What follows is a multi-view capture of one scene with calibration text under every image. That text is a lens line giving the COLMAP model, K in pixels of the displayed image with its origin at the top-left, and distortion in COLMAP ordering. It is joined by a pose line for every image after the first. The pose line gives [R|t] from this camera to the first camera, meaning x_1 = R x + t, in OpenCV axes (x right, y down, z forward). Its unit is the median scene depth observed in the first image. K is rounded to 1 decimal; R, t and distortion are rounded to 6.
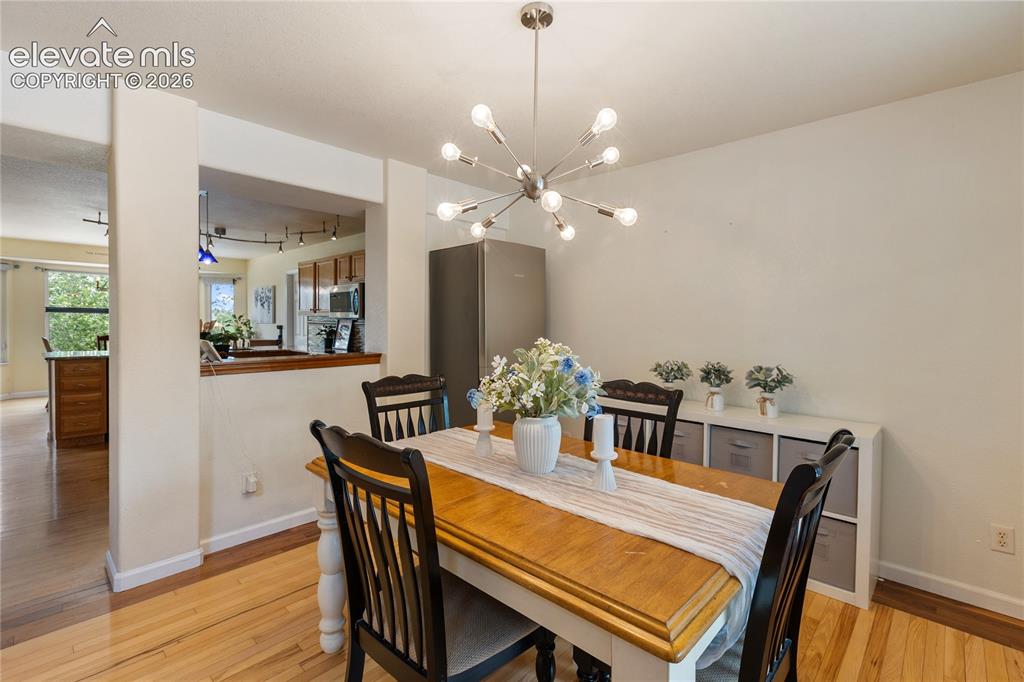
lens RADIAL K [[467.5, 0, 517.4], [0, 467.5, 332.8], [0, 0, 1]] dist [0.002979, -0.001679]
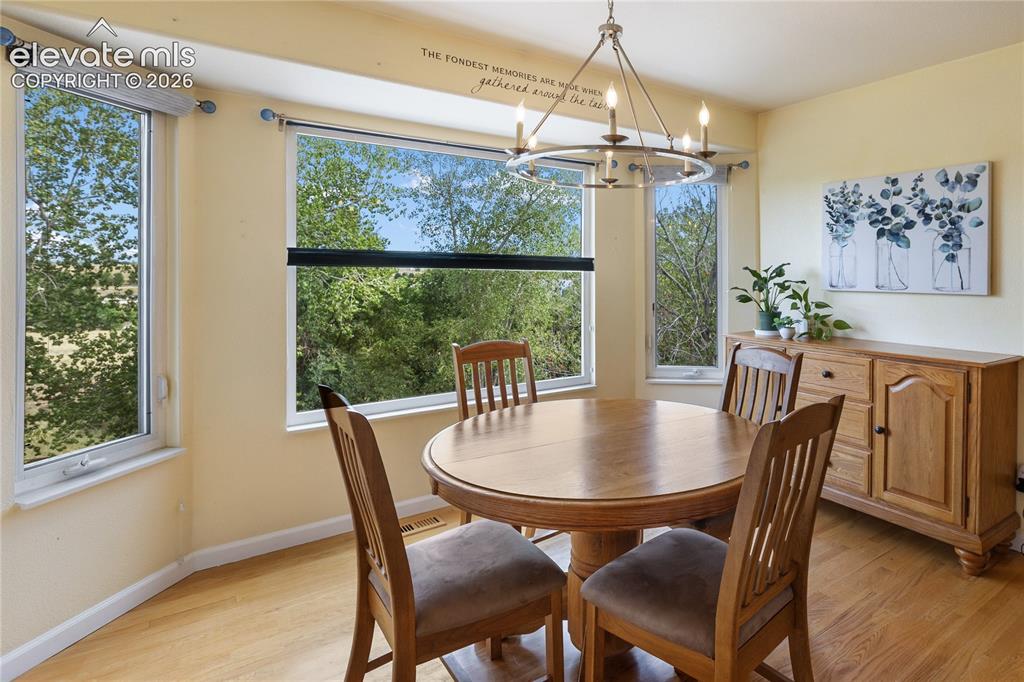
lens RADIAL K [[554.0, 0, 617.9], [0, 554.0, 274.5], [0, 0, 1]] dist [-0.001074, 0.000990]
pose [[0.986441, -0.010911, -0.163750, -0.763336], [0.006603, 0.999618, -0.026828, -0.028215], [0.163981, 0.025383, 0.986137, 0.705333]]
